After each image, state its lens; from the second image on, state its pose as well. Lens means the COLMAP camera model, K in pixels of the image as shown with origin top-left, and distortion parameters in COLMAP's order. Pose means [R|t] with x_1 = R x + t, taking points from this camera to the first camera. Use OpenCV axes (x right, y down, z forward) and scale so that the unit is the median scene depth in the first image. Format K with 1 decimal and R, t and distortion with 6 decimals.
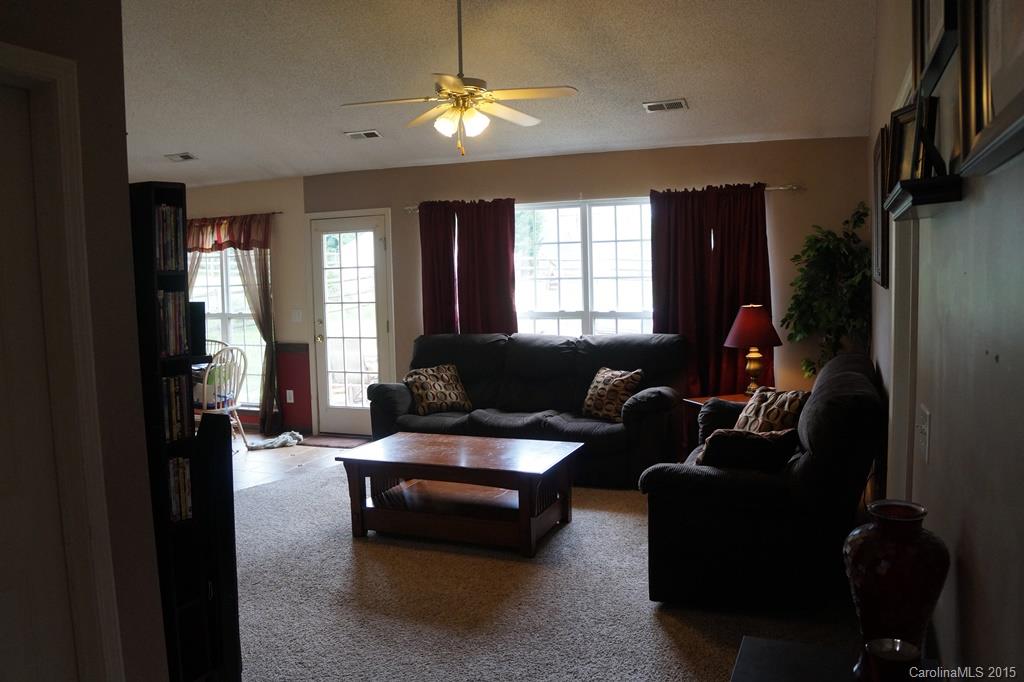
lens RADIAL K [[840.2, 0, 512.0], [0, 840.2, 341.0], [0, 0, 1]] dist [-0.108209, 0.005503]
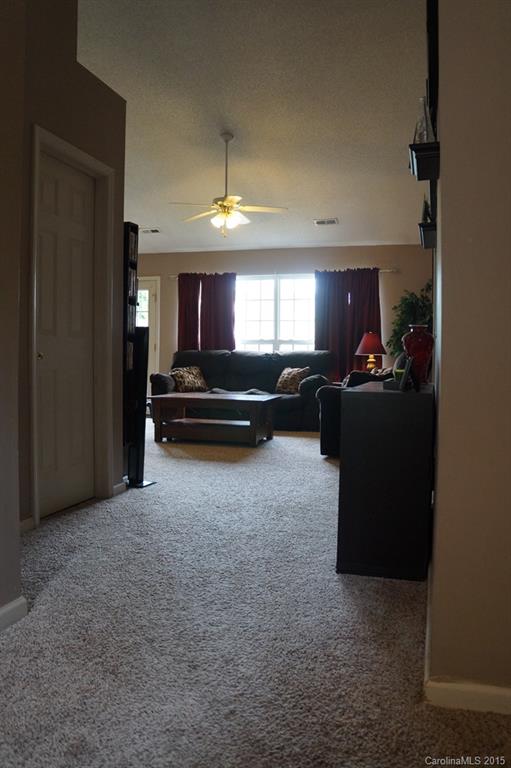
lens RADIAL K [[630.1, 0, 254.8], [0, 630.1, 373.1], [0, 0, 1]] dist [-0.108209, 0.005503]
pose [[0.994248, 0.033933, 0.101588, -0.090447], [-0.027312, 0.997454, -0.065874, 0.130341], [-0.103565, 0.062721, 0.992643, -0.298735]]
